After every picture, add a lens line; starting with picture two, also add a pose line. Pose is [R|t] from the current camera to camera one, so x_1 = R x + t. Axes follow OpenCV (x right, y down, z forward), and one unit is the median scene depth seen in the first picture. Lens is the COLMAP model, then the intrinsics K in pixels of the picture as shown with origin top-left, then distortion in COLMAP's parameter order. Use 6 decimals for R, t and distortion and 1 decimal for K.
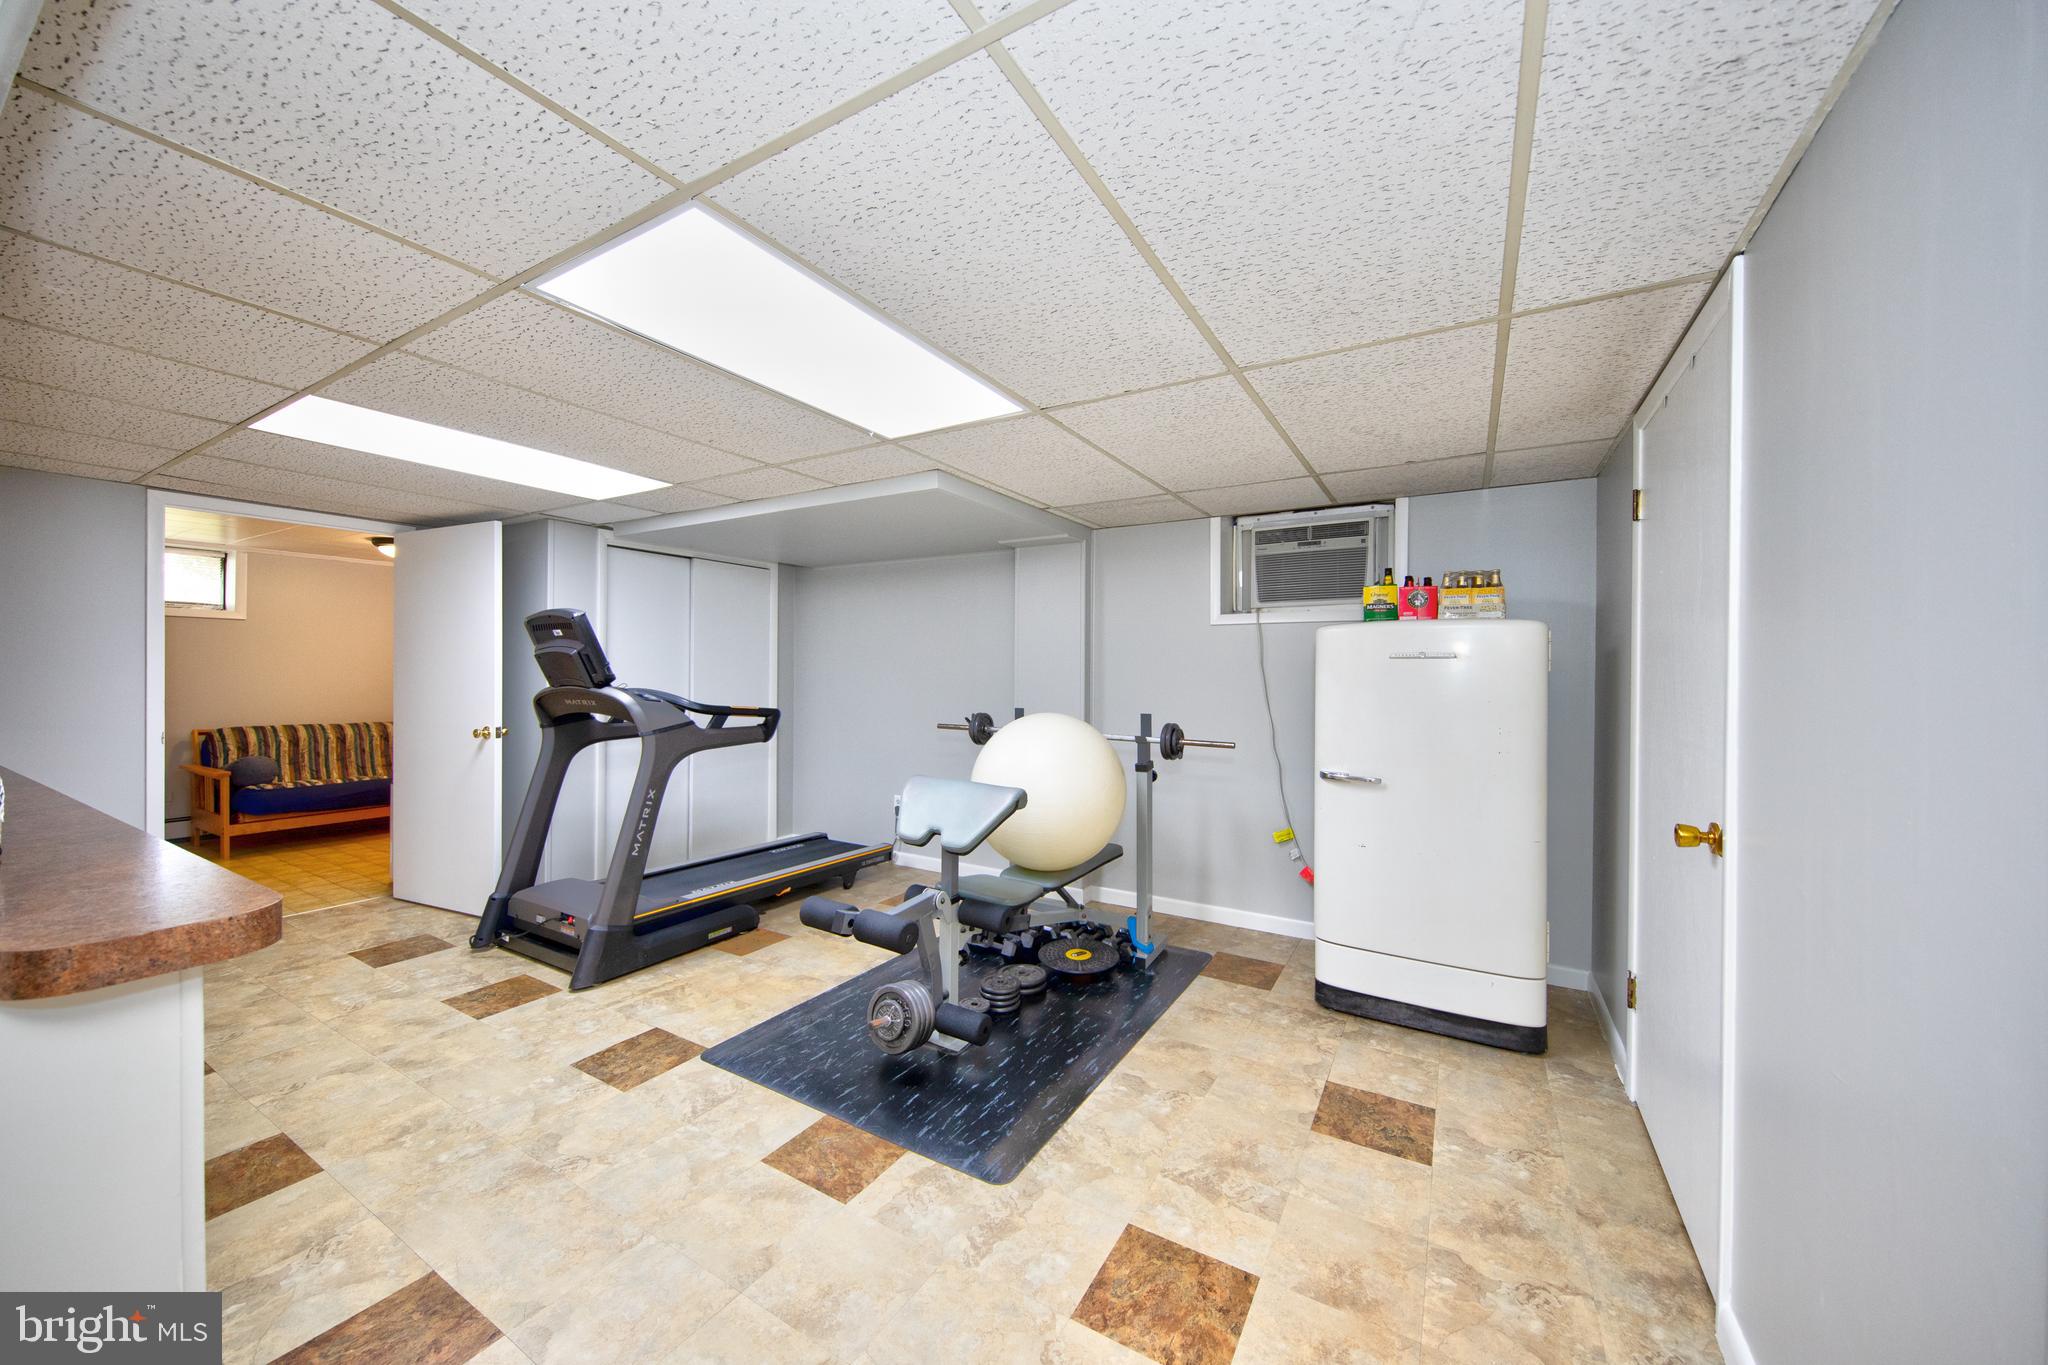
lens RADIAL K [[749.8, 0, 1026.3], [0, 749.8, 673.6], [0, 0, 1]] dist [0.000802, -0.000309]
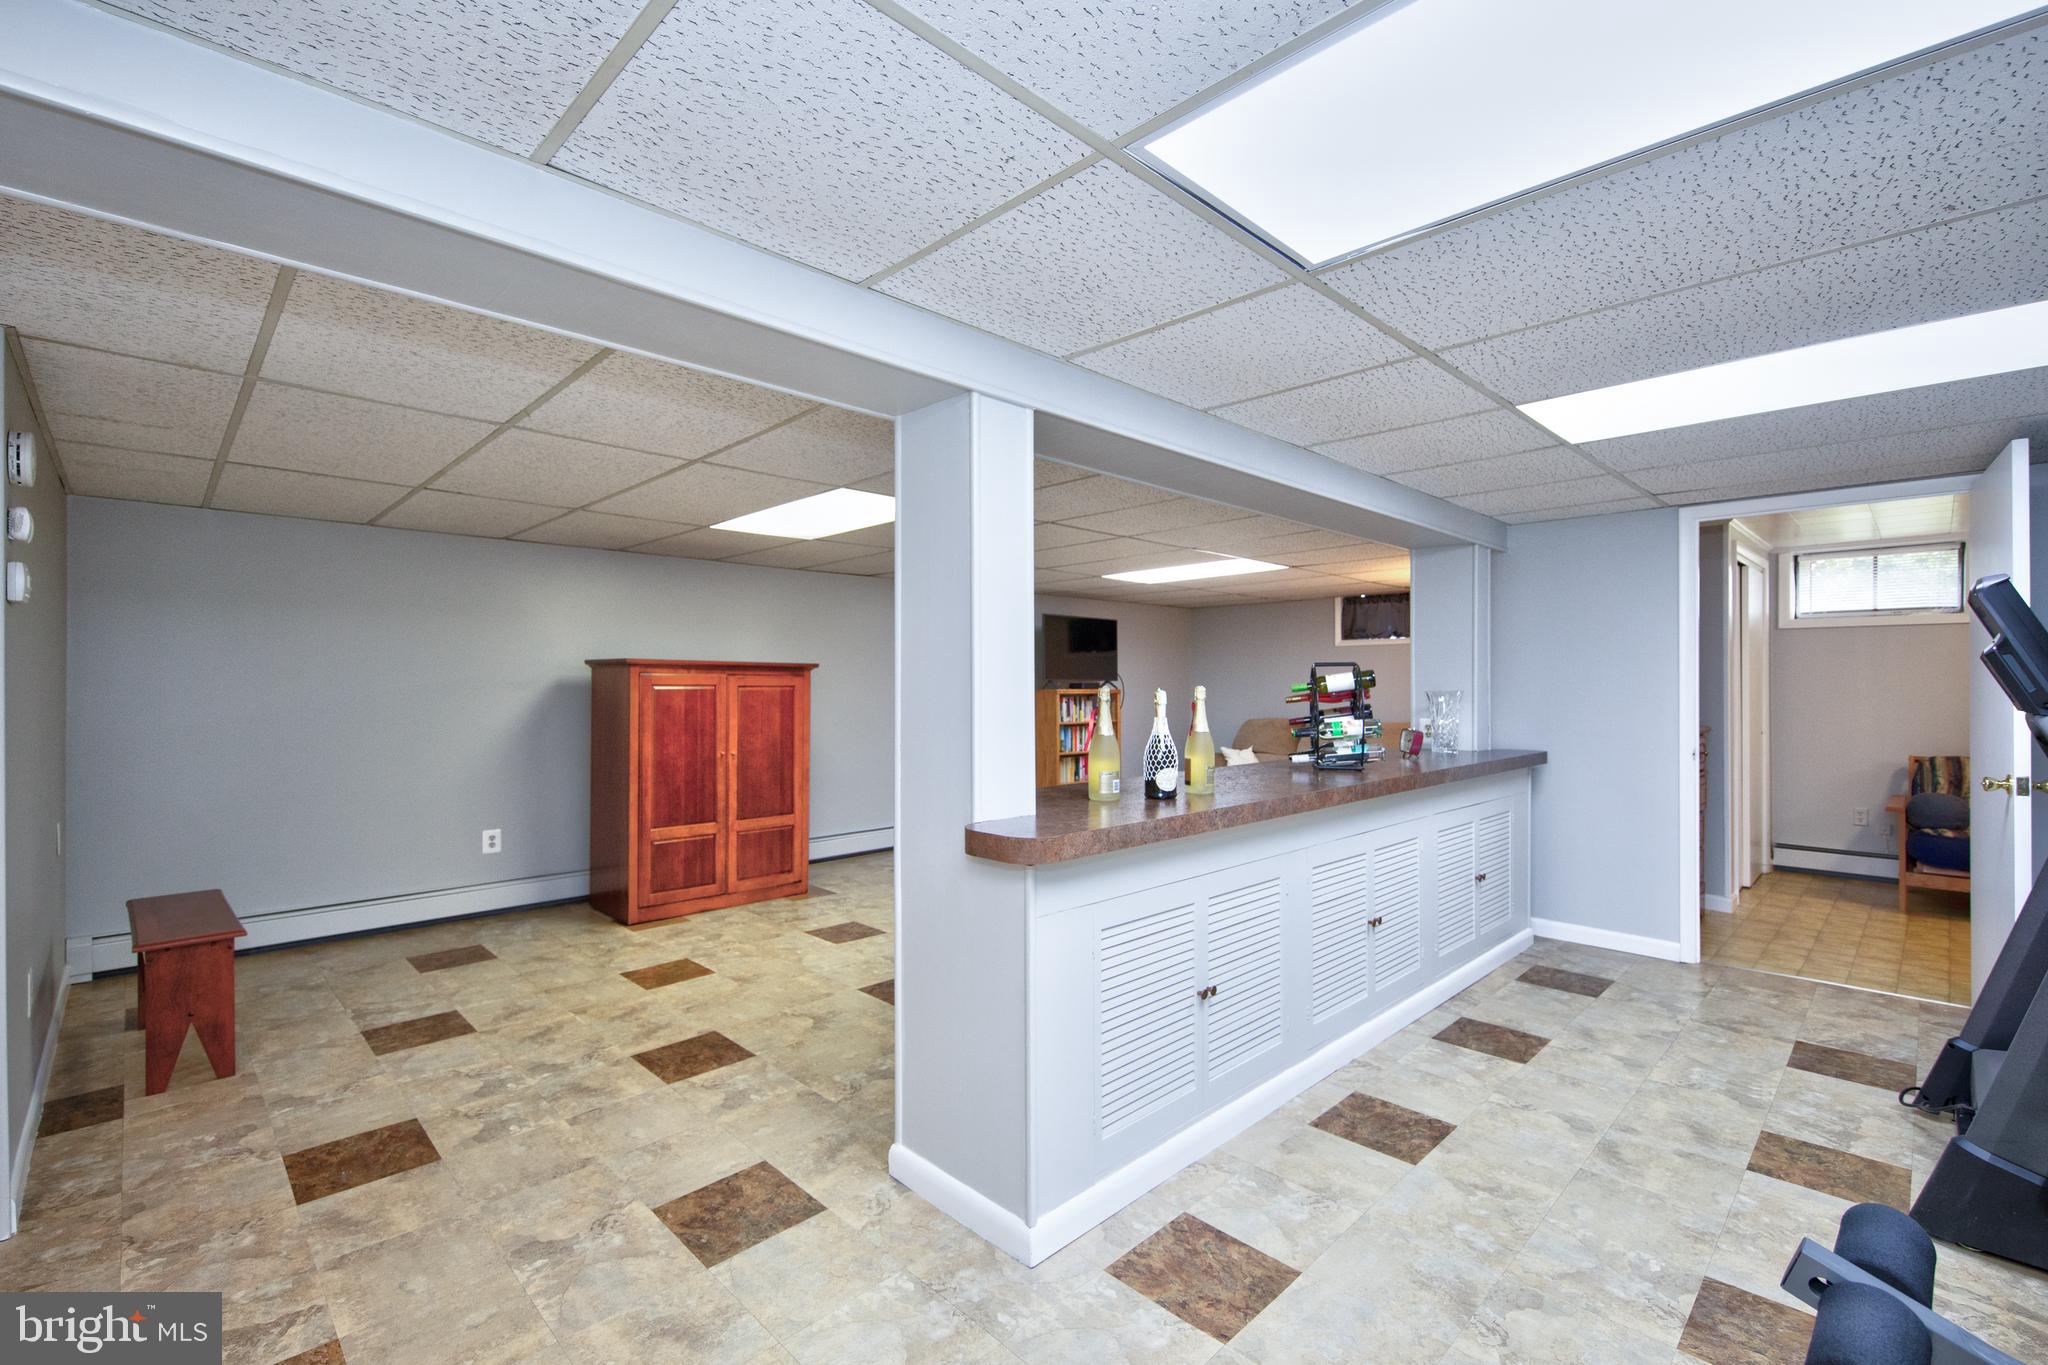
lens RADIAL K [[899.5, 0, 1020.3], [0, 899.5, 676.0], [0, 0, 1]] dist [-0.004368, -0.000483]
pose [[-0.265168, -0.014945, -0.964086, 0.269350], [-0.003131, 0.999888, -0.014639, 0.003039], [0.964197, -0.000863, -0.265185, 0.518818]]
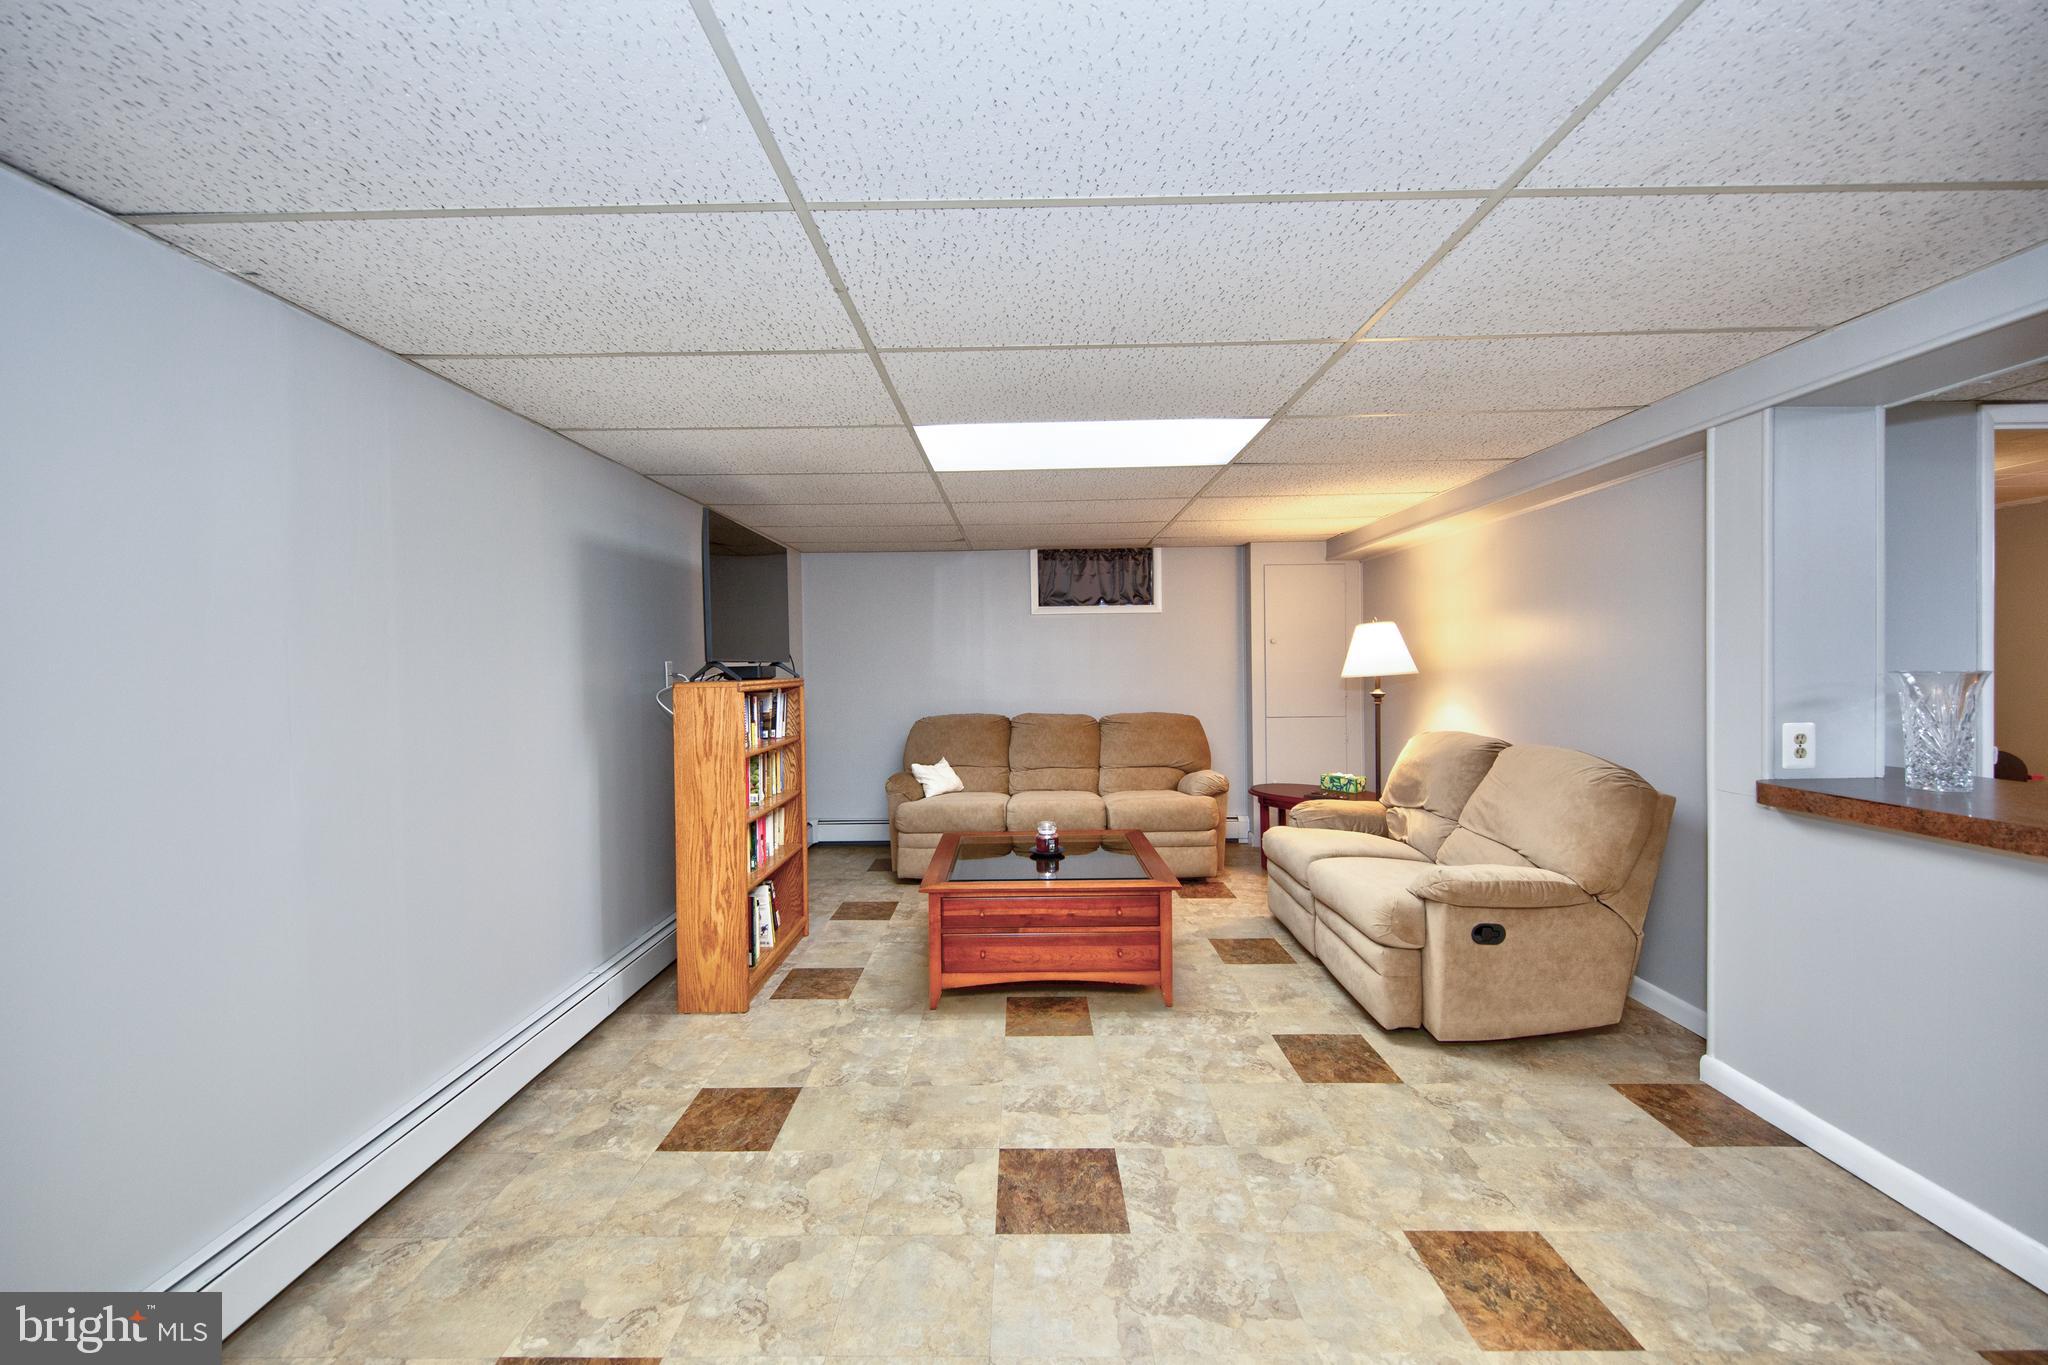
lens RADIAL K [[749.8, 0, 1029.7], [0, 749.8, 670.3], [0, 0, 1]] dist [0.000802, -0.000309]
pose [[0.494391, -0.003235, -0.869234, -1.187894], [0.013743, 0.999897, 0.004095, -0.012018], [0.869131, -0.013970, 0.494385, -0.171045]]
